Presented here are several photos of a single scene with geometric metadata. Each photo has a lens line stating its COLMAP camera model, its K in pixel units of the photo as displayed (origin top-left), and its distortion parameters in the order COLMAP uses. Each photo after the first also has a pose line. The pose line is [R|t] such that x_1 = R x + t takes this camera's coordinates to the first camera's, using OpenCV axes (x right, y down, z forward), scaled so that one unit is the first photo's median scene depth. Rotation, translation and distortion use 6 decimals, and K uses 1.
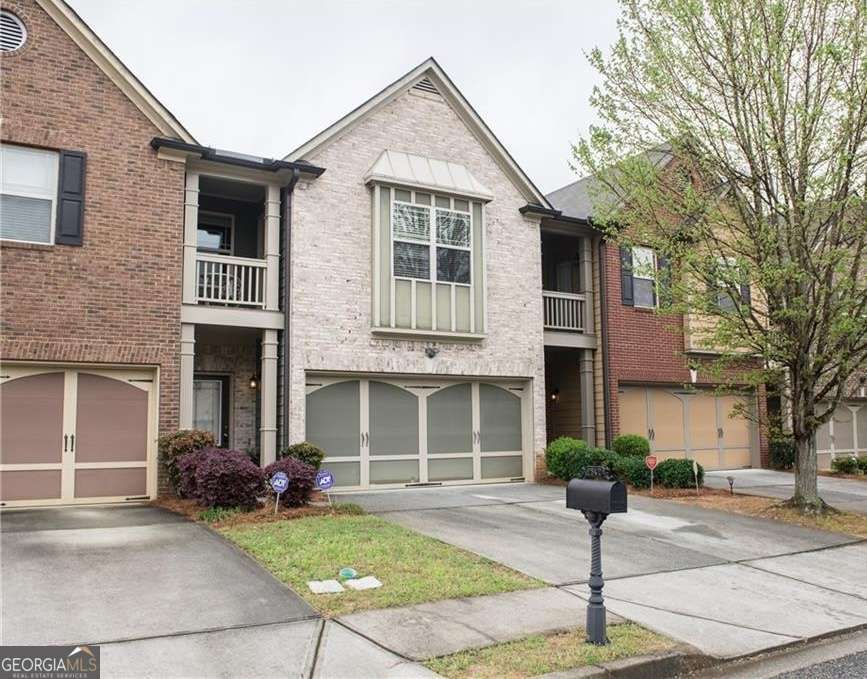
lens RADIAL K [[818.7, 0, 433.5], [0, 818.7, 339.5], [0, 0, 1]] dist [-0.009962, -0.003367]
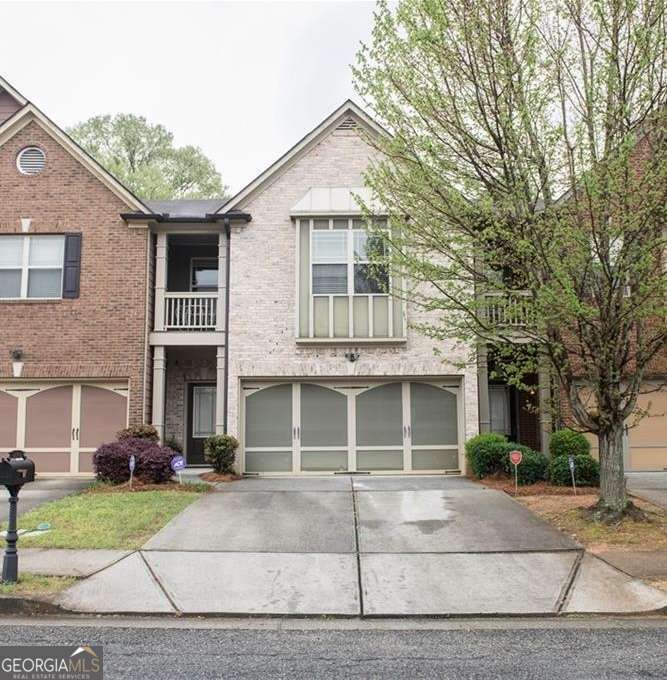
lens RADIAL K [[724.1, 0, 333.5], [0, 724.1, 340.0], [0, 0, 1]] dist [0.012461, 0.007420]
pose [[0.837250, -0.064995, -0.542944, 0.543266], [0.058031, 0.997865, -0.029966, 0.021549], [0.543732, -0.006418, 0.839234, 0.143720]]
